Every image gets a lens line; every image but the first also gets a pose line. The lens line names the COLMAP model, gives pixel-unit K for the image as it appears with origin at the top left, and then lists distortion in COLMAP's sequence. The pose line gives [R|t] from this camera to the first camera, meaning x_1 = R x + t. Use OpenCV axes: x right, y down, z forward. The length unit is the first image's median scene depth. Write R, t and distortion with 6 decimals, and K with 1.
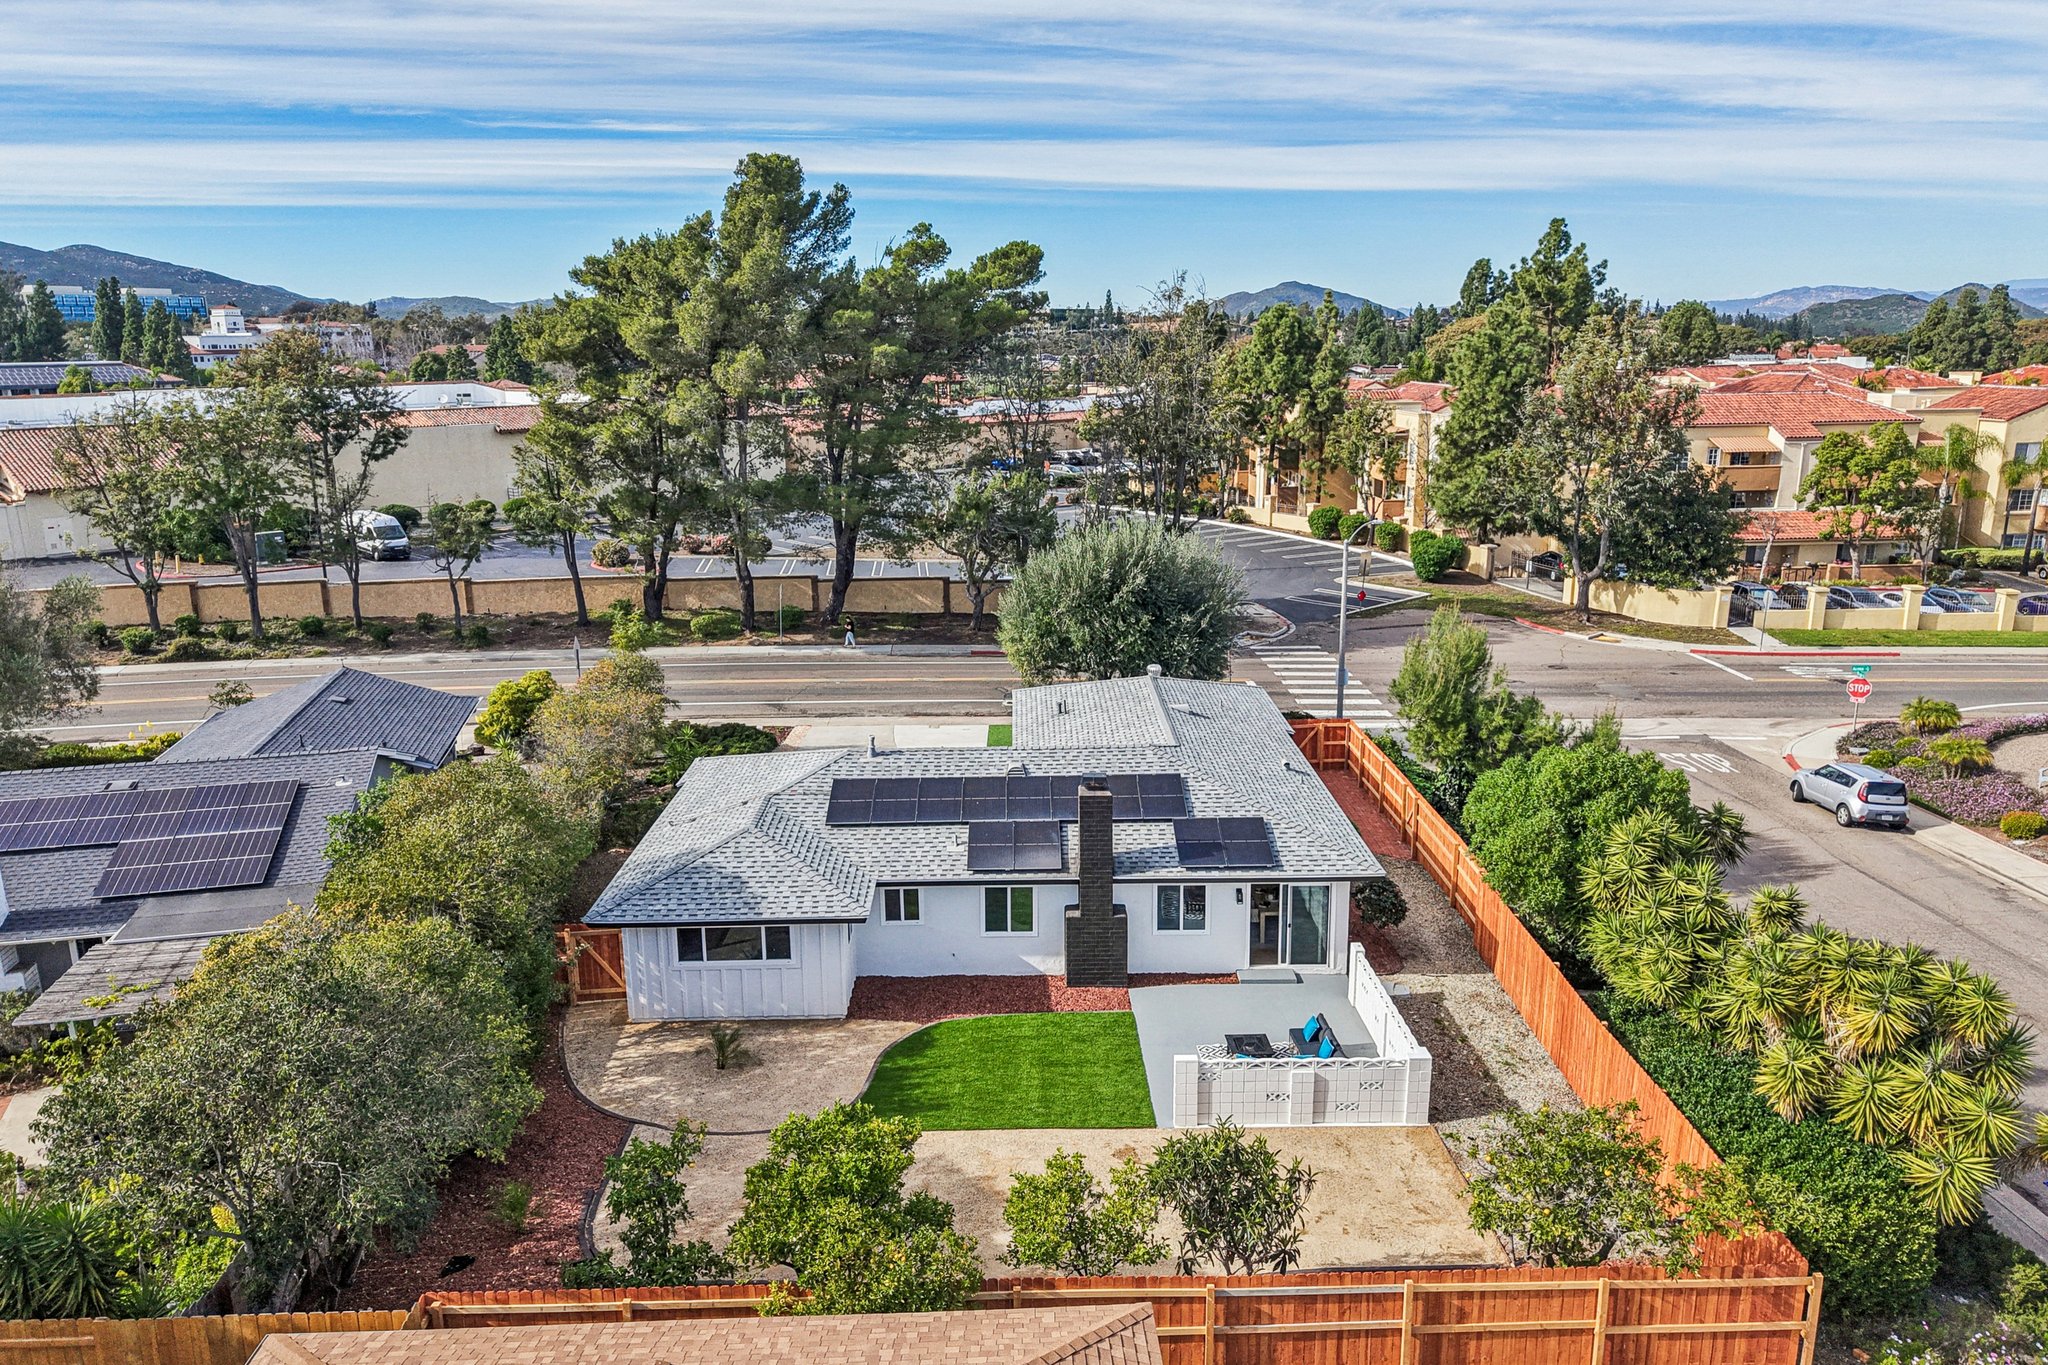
lens RADIAL K [[1363.9, 0, 1032.7], [0, 1363.9, 681.7], [0, 0, 1]] dist [0.029040, -0.029804]
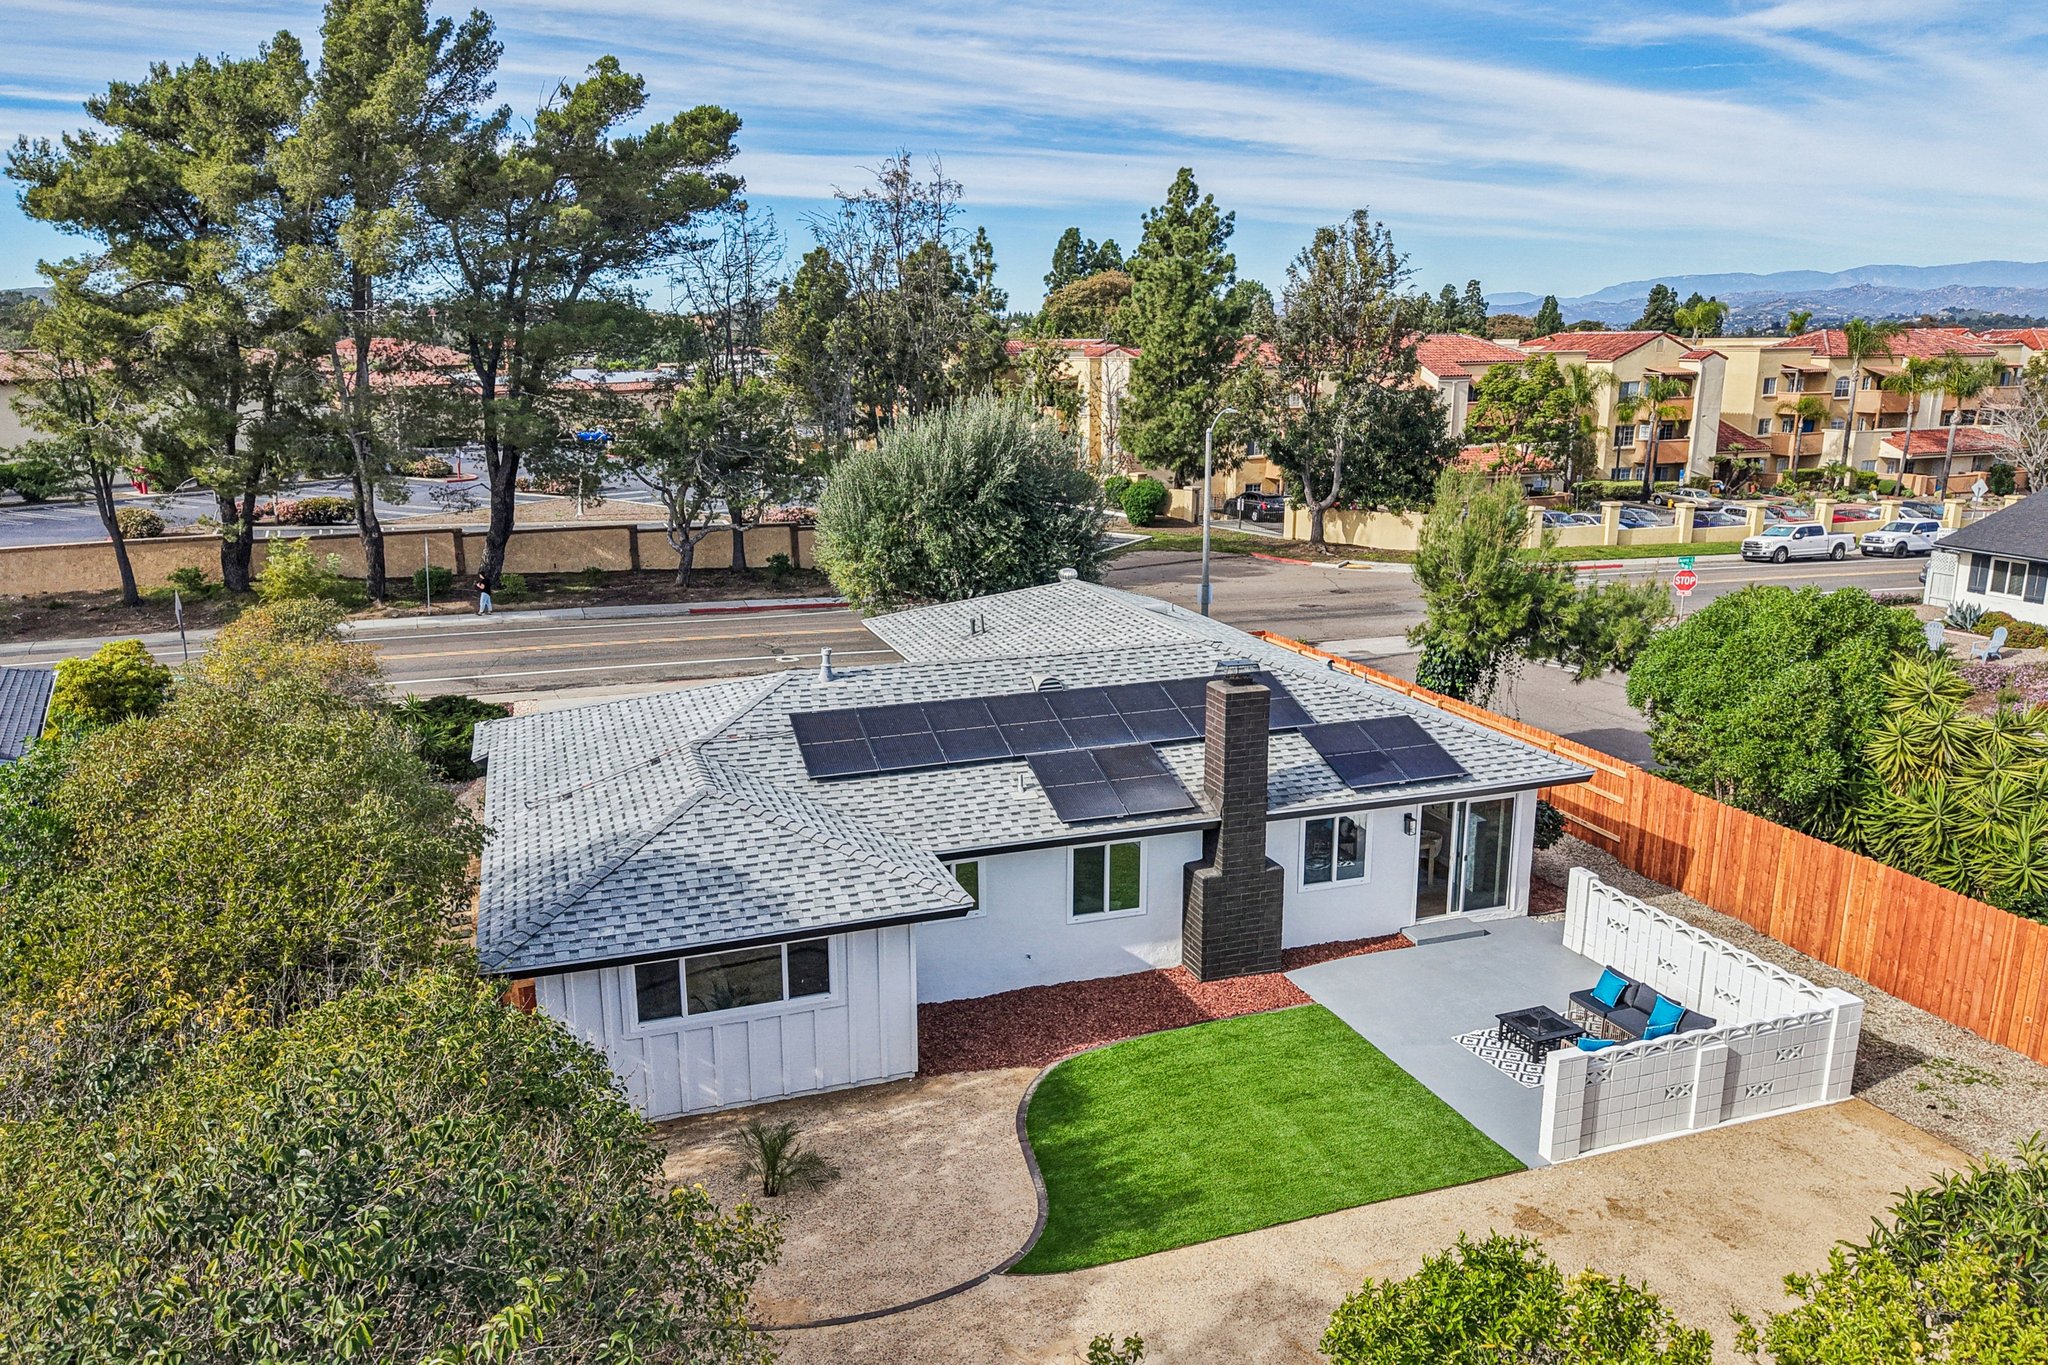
lens RADIAL K [[1398.3, 0, 1024.0], [0, 1398.3, 682.5], [0, 0, 1]] dist [0.021056, -0.034801]
pose [[0.950553, -0.068696, 0.302869, -0.237727], [0.069344, 0.997556, 0.008629, 0.058065], [-0.302721, 0.012800, 0.952993, 0.333083]]
